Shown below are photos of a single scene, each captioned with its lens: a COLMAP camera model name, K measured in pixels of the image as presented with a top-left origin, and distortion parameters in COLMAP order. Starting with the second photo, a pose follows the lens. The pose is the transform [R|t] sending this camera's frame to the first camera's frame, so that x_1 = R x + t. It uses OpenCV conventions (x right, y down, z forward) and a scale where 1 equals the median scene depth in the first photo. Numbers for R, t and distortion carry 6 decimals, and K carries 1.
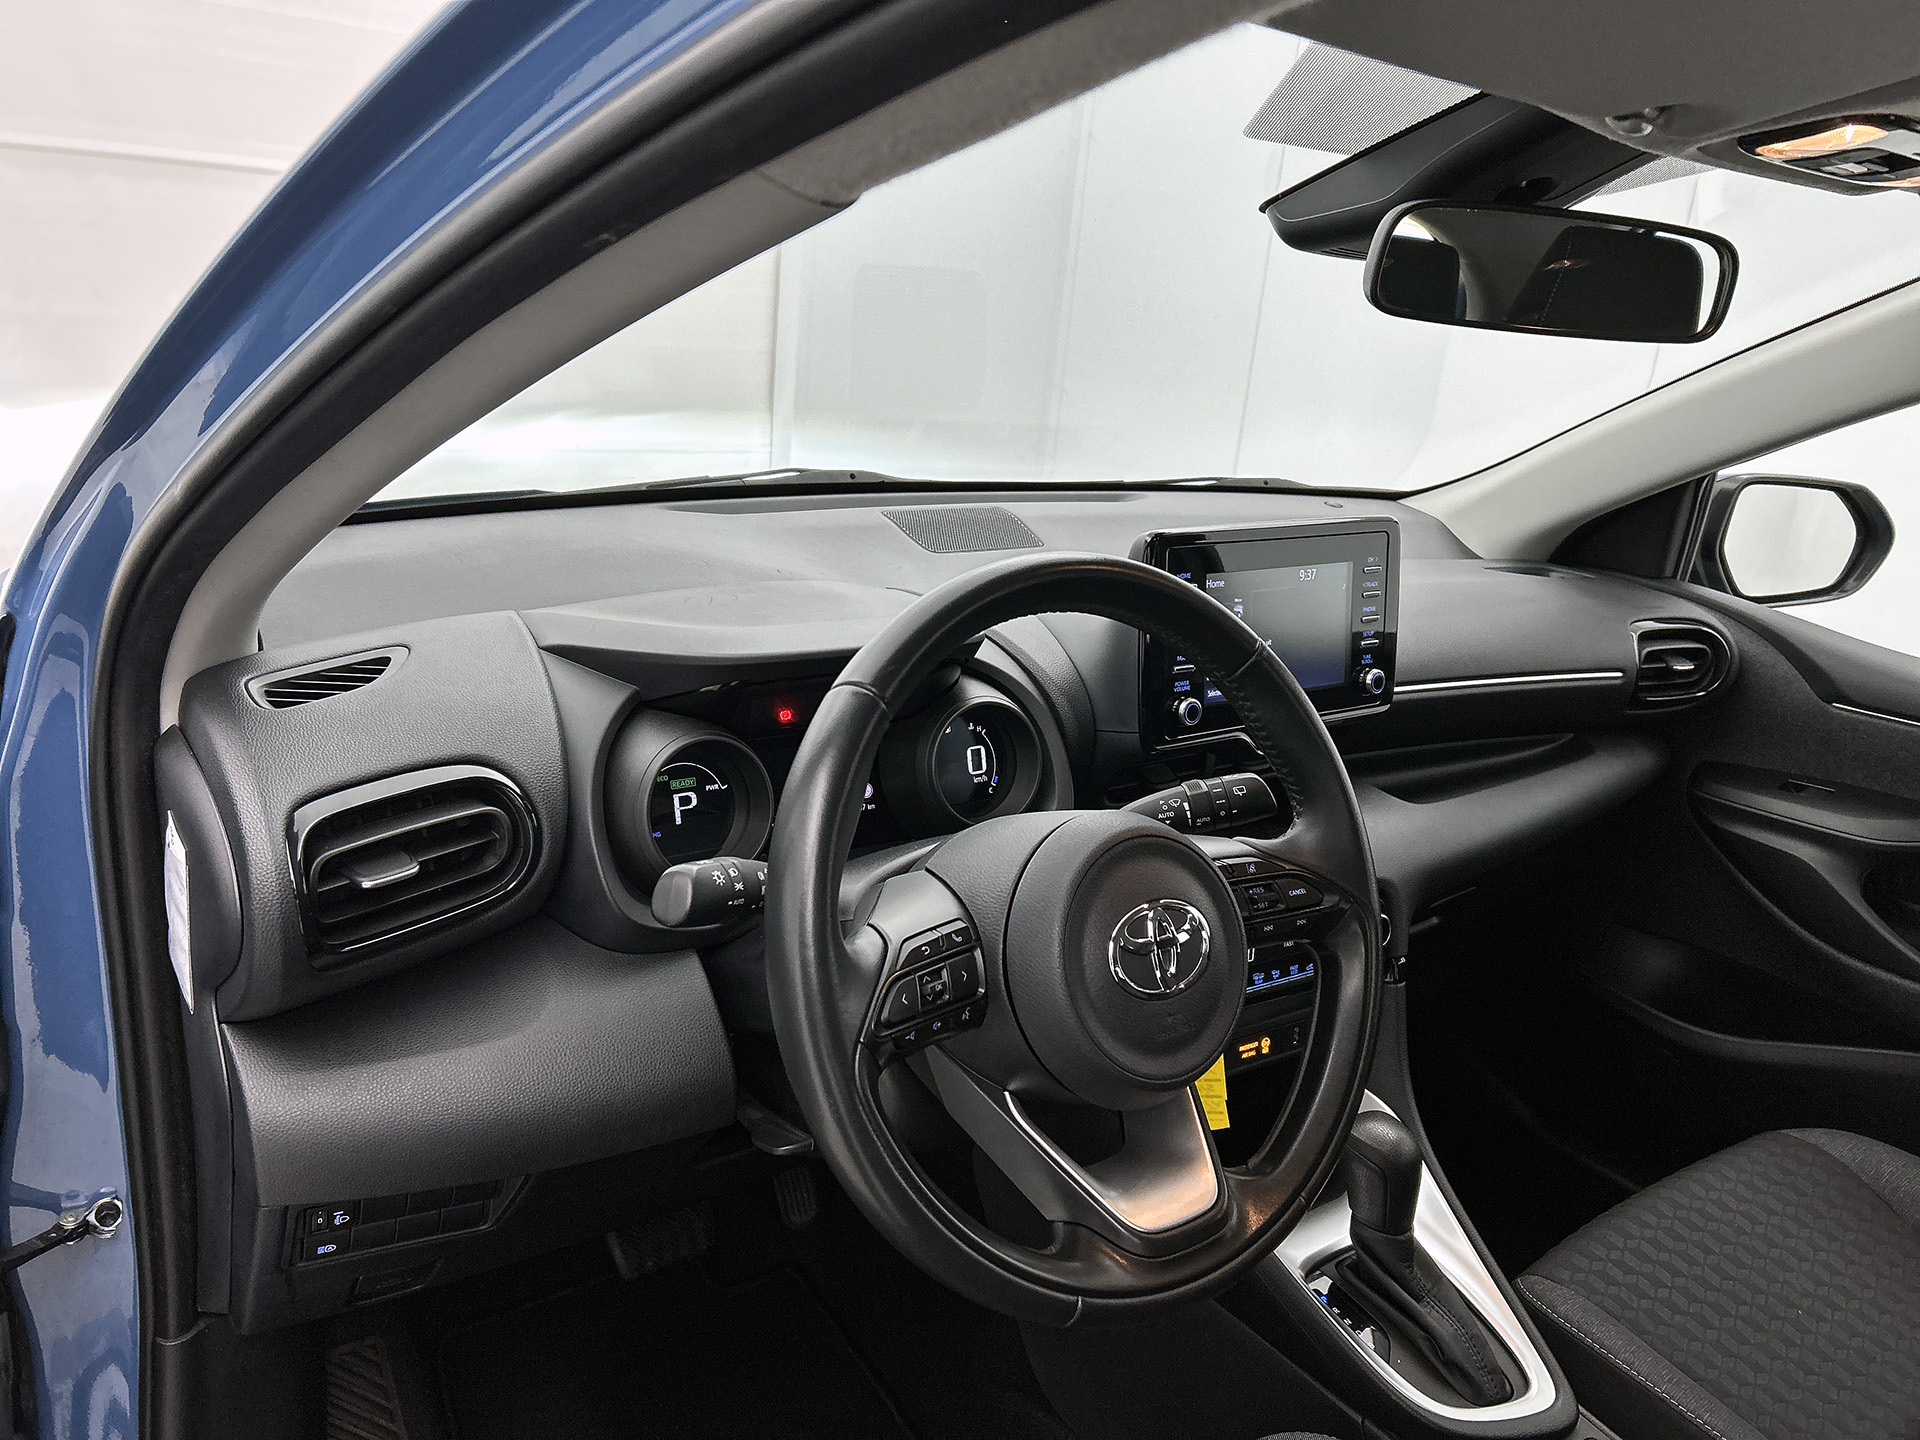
lens RADIAL K [[1454.9, 0, 936.7], [0, 1454.9, 715.5], [0, 0, 1]] dist [0.003392, -0.001244]
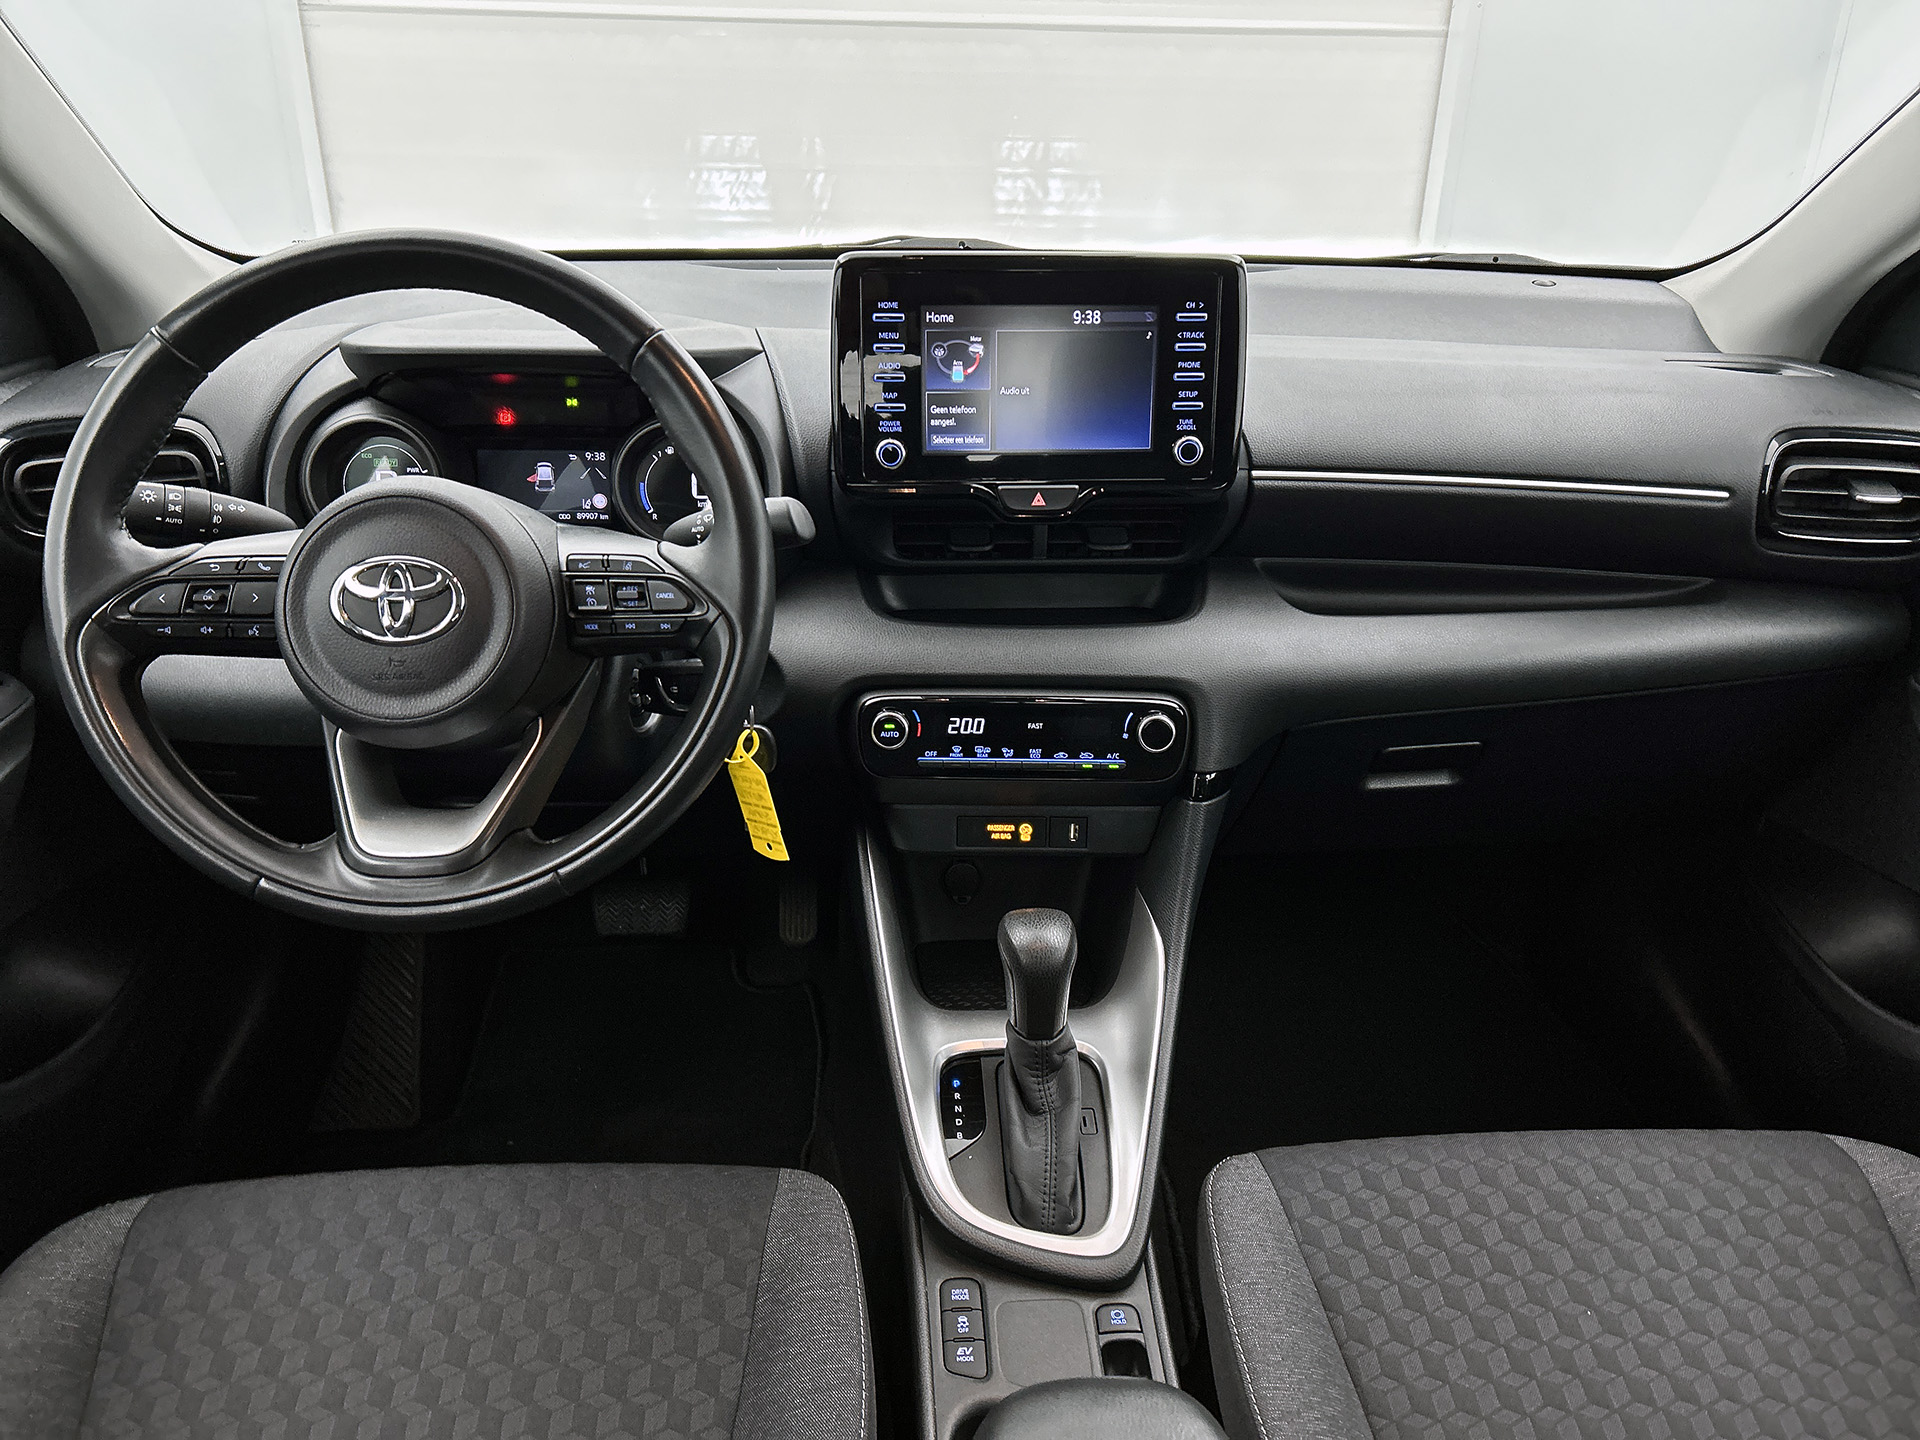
lens RADIAL K [[1437.4, 0, 960.0], [0, 1437.4, 720.0], [0, 0, 1]] dist [0.084253, -0.121049]
pose [[0.841369, 0.158327, -0.516750, 0.643437], [-0.108750, 0.986168, 0.125086, 0.040990], [0.529407, -0.049047, 0.846949, 0.183257]]
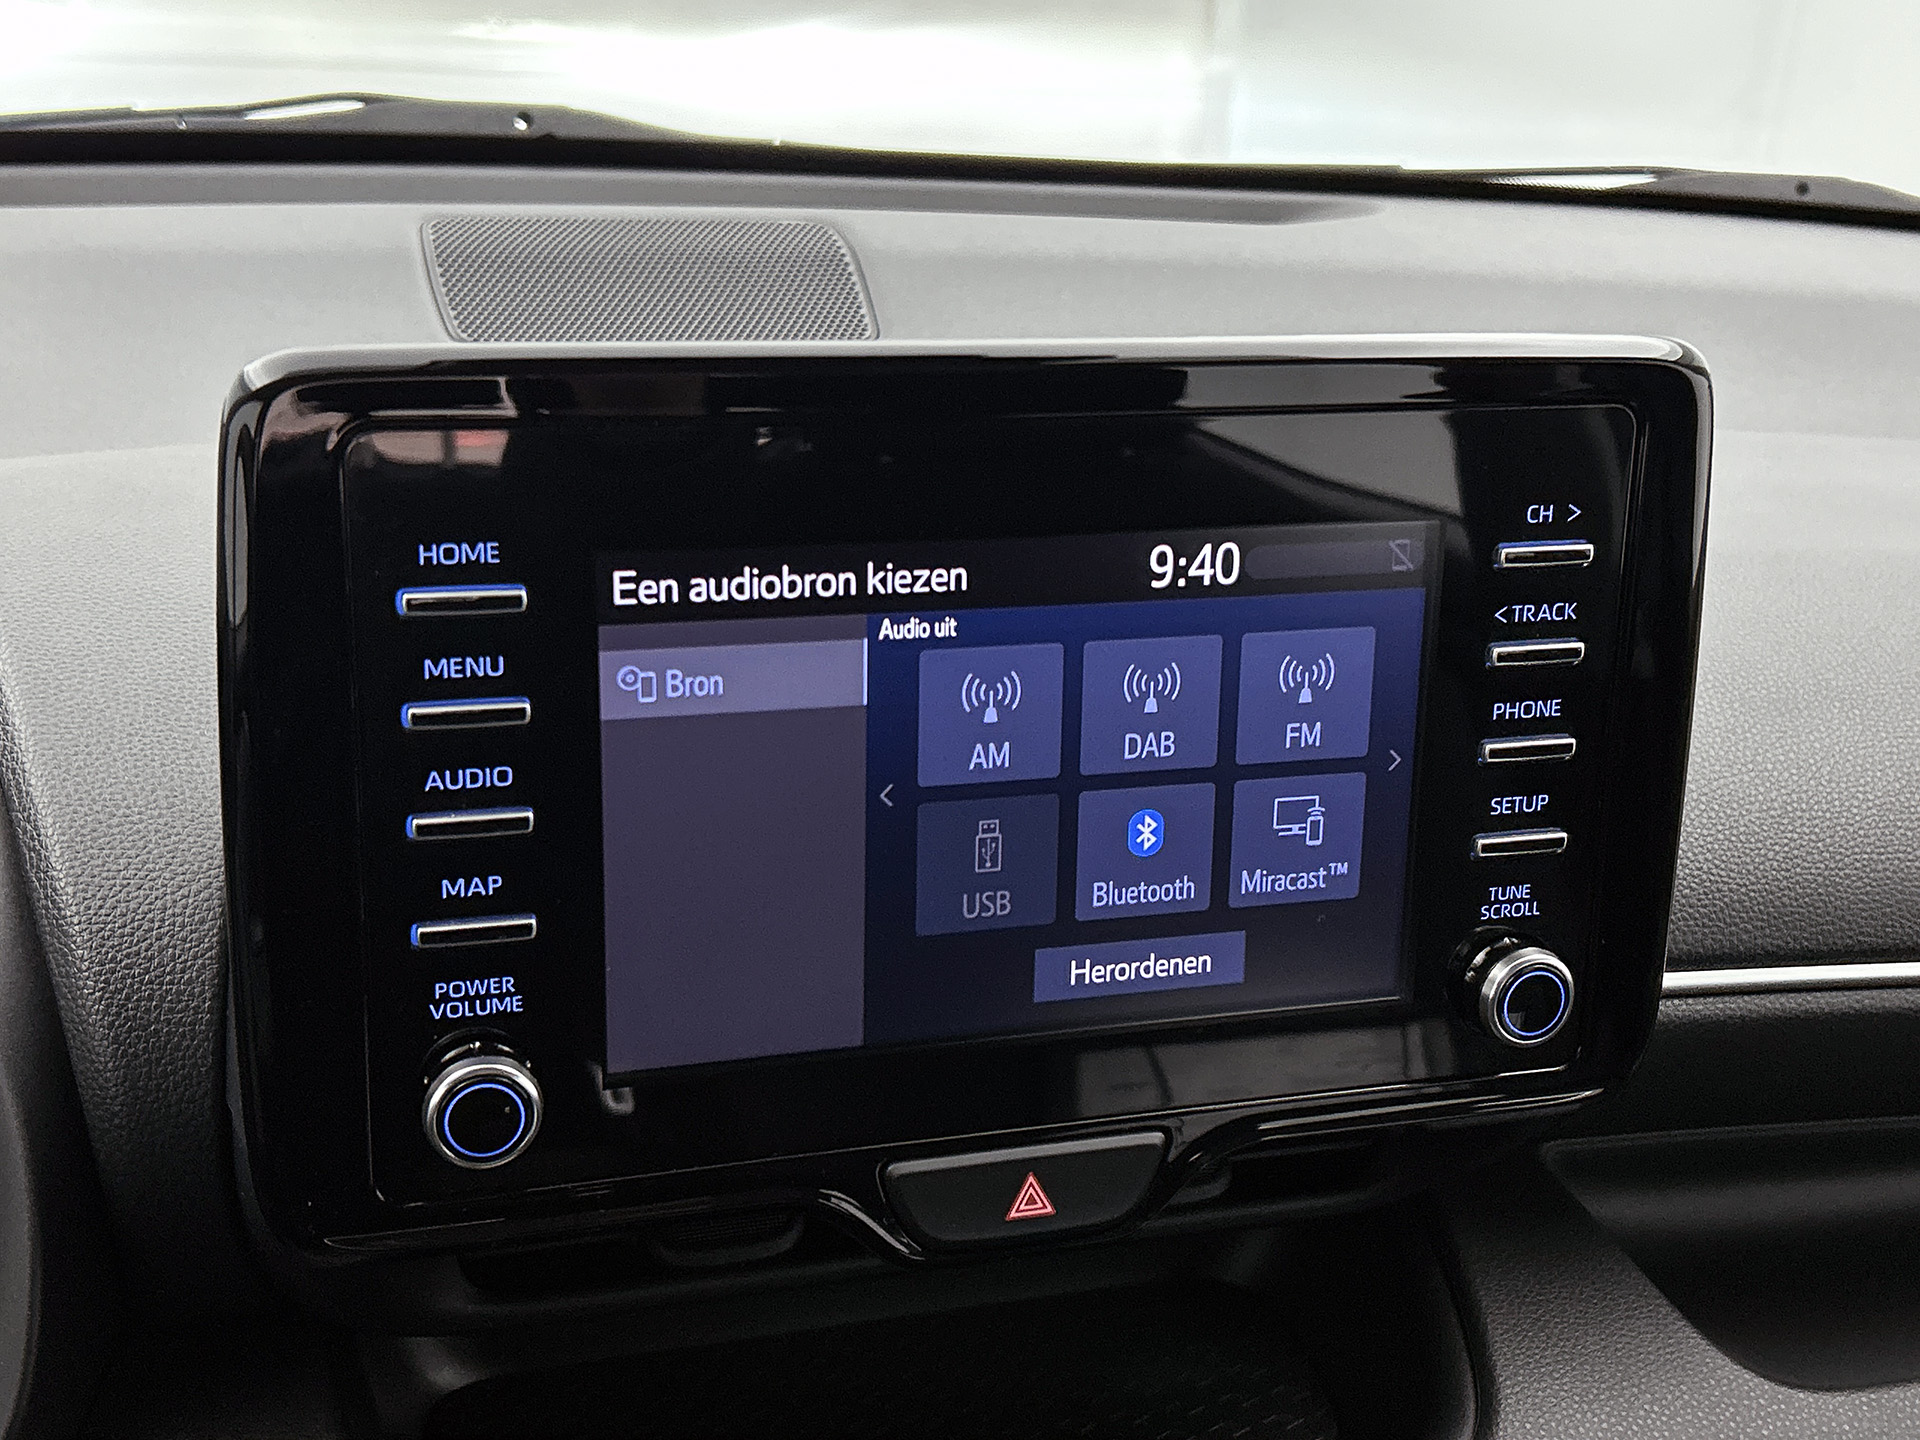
lens RADIAL K [[2313.6, 0, 960.0], [0, 2313.6, 720.0], [0, 0, 1]] dist [0.013263, 0.007819]
pose [[0.948254, 0.113448, -0.296553, 0.313791], [-0.089216, 0.991562, 0.094051, -0.097978], [0.304720, -0.062727, 0.950374, 0.578767]]
